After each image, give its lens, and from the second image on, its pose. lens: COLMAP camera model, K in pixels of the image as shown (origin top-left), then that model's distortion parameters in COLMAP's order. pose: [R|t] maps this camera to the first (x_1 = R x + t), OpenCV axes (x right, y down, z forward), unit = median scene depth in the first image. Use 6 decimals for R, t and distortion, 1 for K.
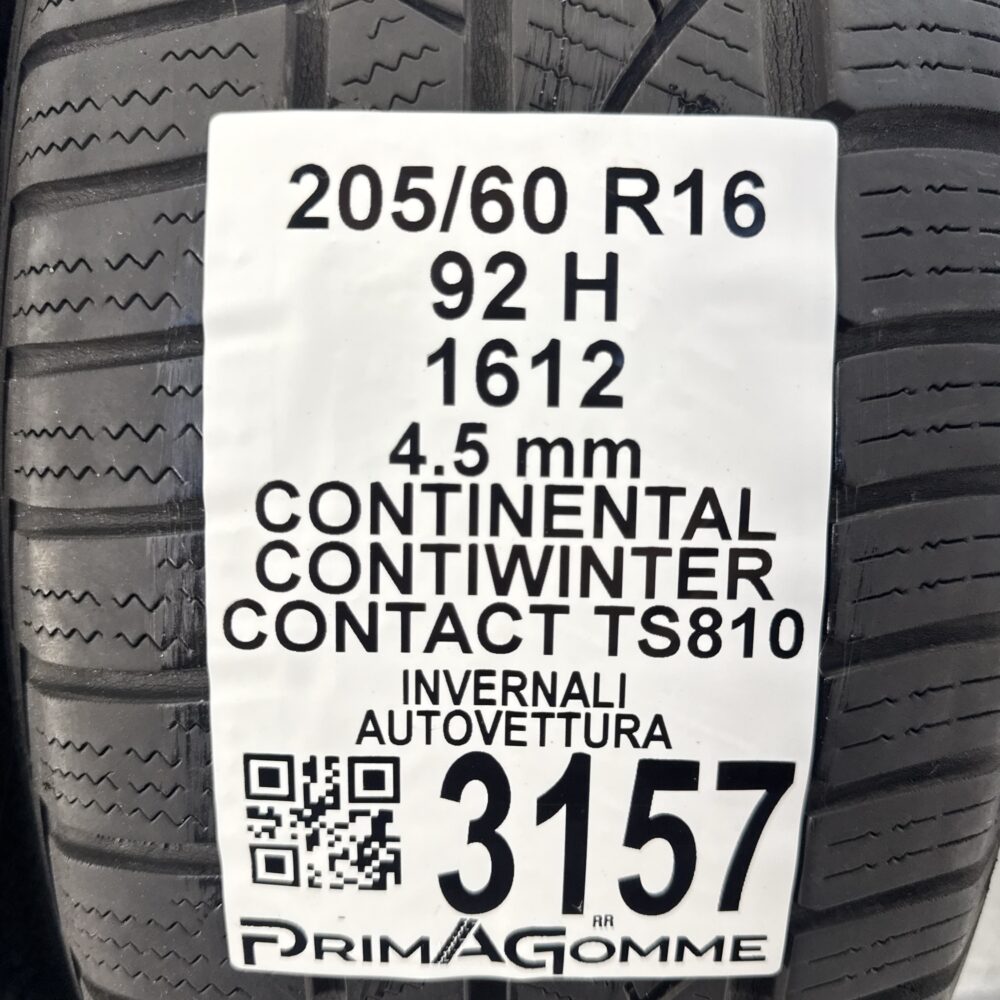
lens RADIAL K [[972.4, 0, 506.6], [0, 972.4, 498.7], [0, 0, 1]] dist [0.112287, -0.296820]
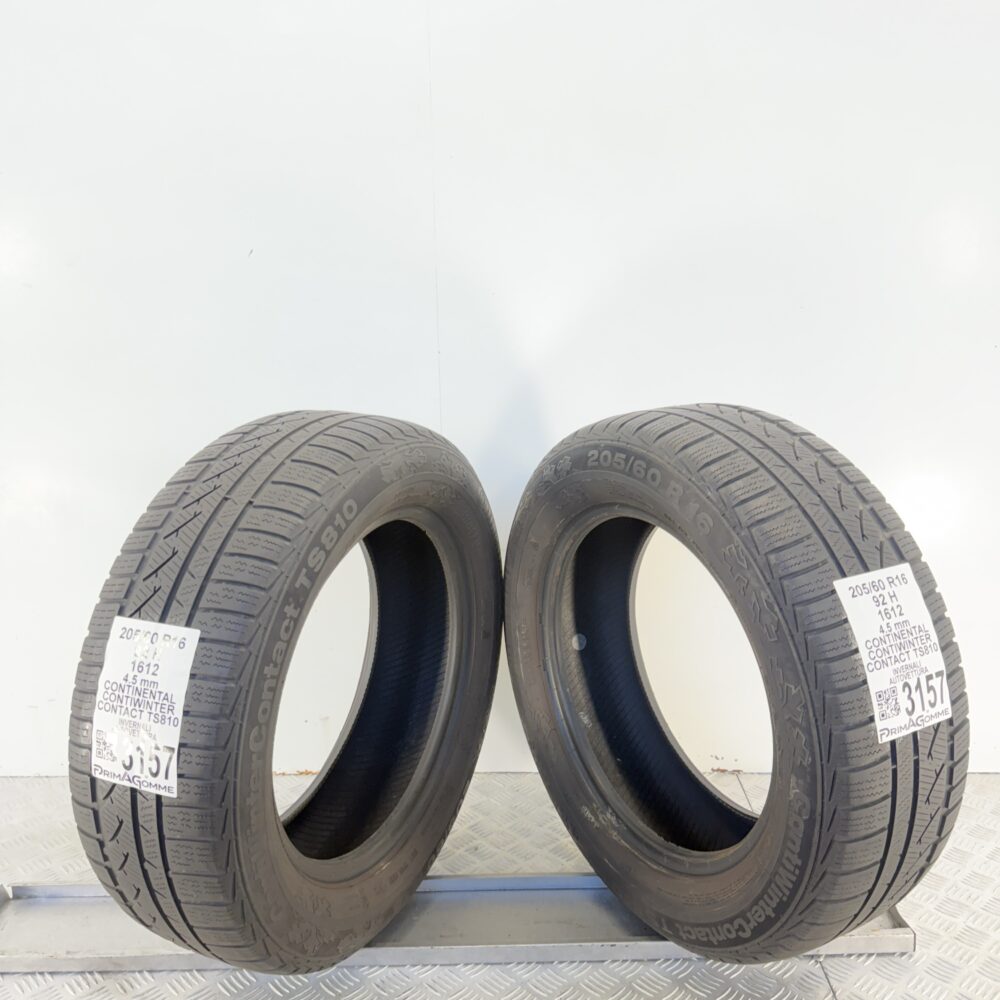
lens RADIAL K [[972.4, 0, 506.6], [0, 972.4, 498.7], [0, 0, 1]] dist [0.112287, -0.296820]
pose [[0.871784, -0.161088, 0.462649, -4.432794], [0.303774, 0.918663, -0.252546, 0.030122], [-0.384336, 0.360706, 0.849810, -3.244233]]
